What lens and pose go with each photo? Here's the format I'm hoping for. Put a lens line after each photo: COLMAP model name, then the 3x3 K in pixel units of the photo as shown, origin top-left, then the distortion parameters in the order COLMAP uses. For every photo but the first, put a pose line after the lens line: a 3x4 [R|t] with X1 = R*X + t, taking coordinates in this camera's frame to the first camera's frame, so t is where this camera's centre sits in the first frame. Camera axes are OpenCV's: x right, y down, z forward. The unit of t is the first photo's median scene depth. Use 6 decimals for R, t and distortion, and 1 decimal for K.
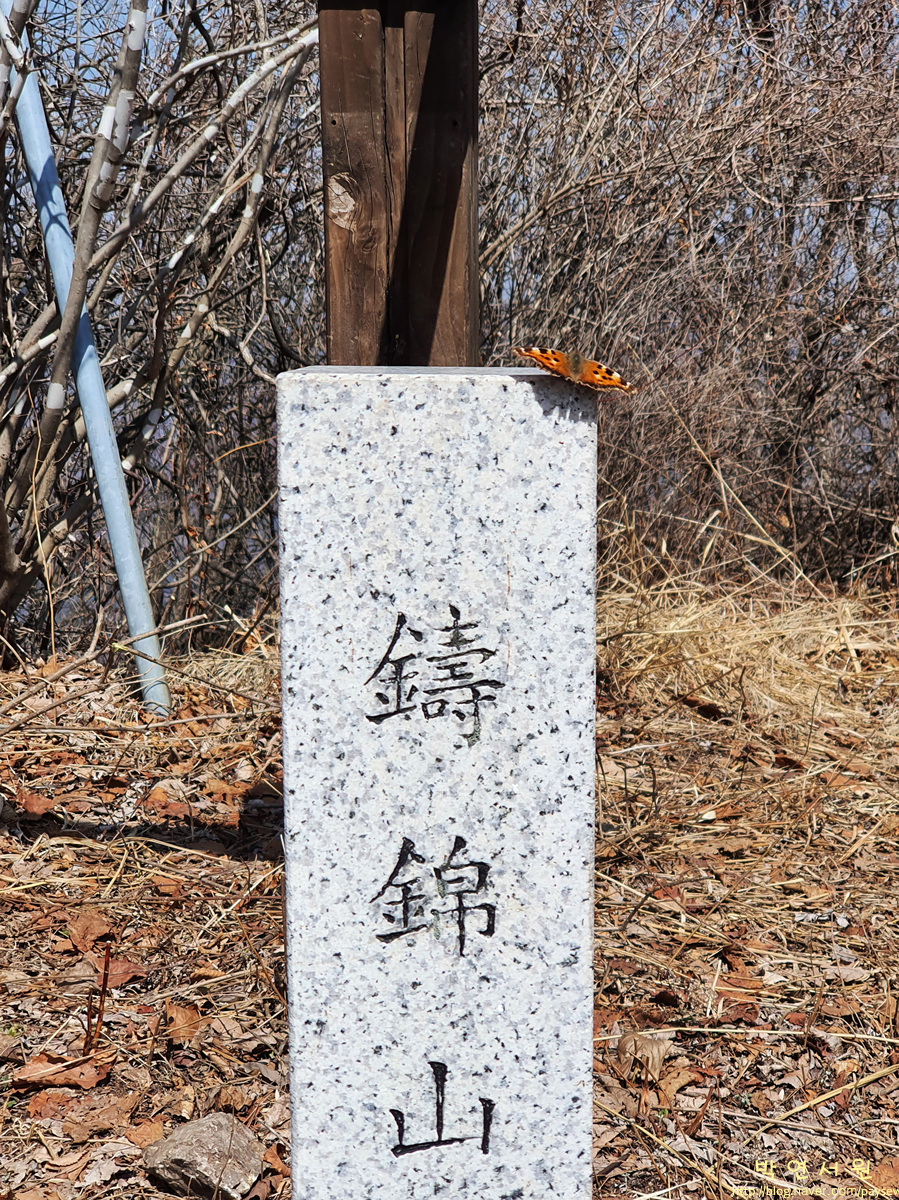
lens RADIAL K [[2113.3, 0, 449.4], [0, 2113.3, 599.7], [0, 0, 1]] dist [-0.020843, 0.000000]
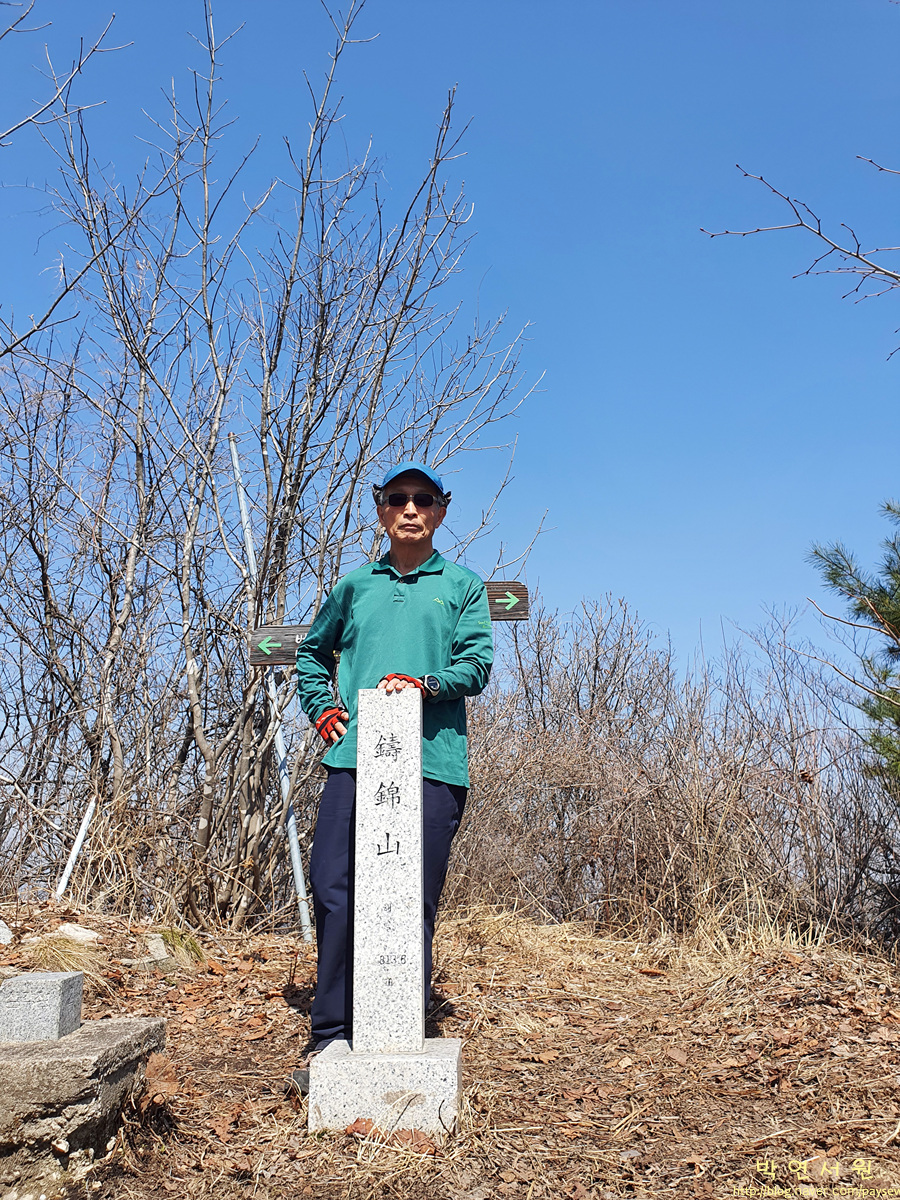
lens RADIAL K [[905.9, 0, 449.9], [0, 905.9, 600.2], [0, 0, 1]] dist [0.001846, -0.000130]
pose [[0.999844, -0.001600, 0.017607, 0.099334], [0.009053, 0.901754, -0.432154, 0.631166], [-0.015186, 0.432246, 0.901628, -1.044168]]
